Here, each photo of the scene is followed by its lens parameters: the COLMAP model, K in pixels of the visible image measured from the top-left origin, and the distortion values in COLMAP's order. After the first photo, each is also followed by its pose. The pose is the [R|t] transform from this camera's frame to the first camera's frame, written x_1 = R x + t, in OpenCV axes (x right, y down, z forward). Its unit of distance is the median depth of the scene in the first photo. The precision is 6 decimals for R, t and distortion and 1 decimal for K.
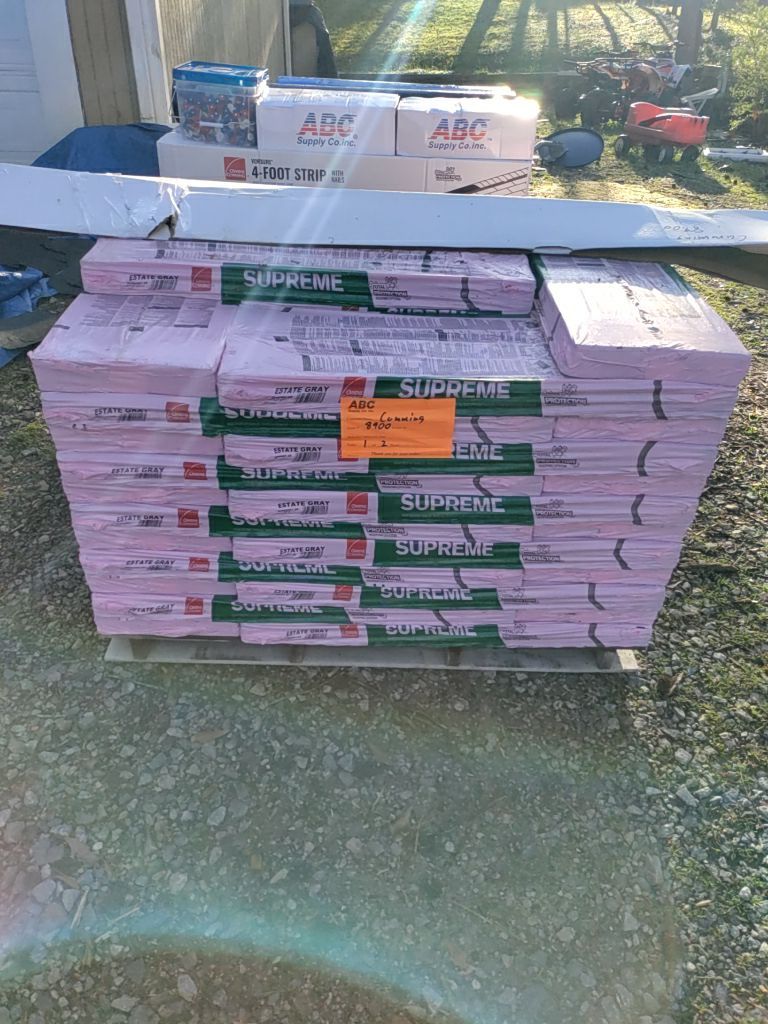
lens RADIAL K [[744.2, 0, 384.0], [0, 744.2, 512.0], [0, 0, 1]] dist [0.030898, -0.046297]
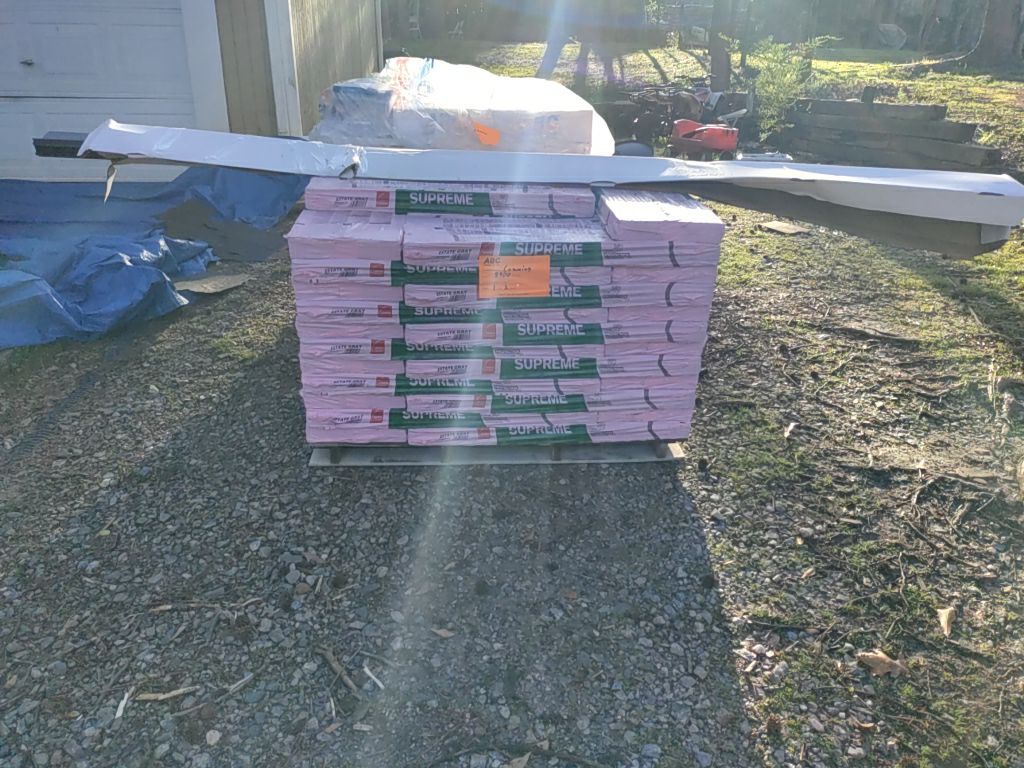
lens RADIAL K [[744.2, 0, 508.1], [0, 744.2, 386.9], [0, 0, 1]] dist [0.030898, -0.046297]
pose [[0.997924, -0.036870, 0.052796, -0.078575], [0.045531, 0.983765, -0.173590, 0.352374], [-0.045539, 0.175633, 0.983402, -0.470189]]
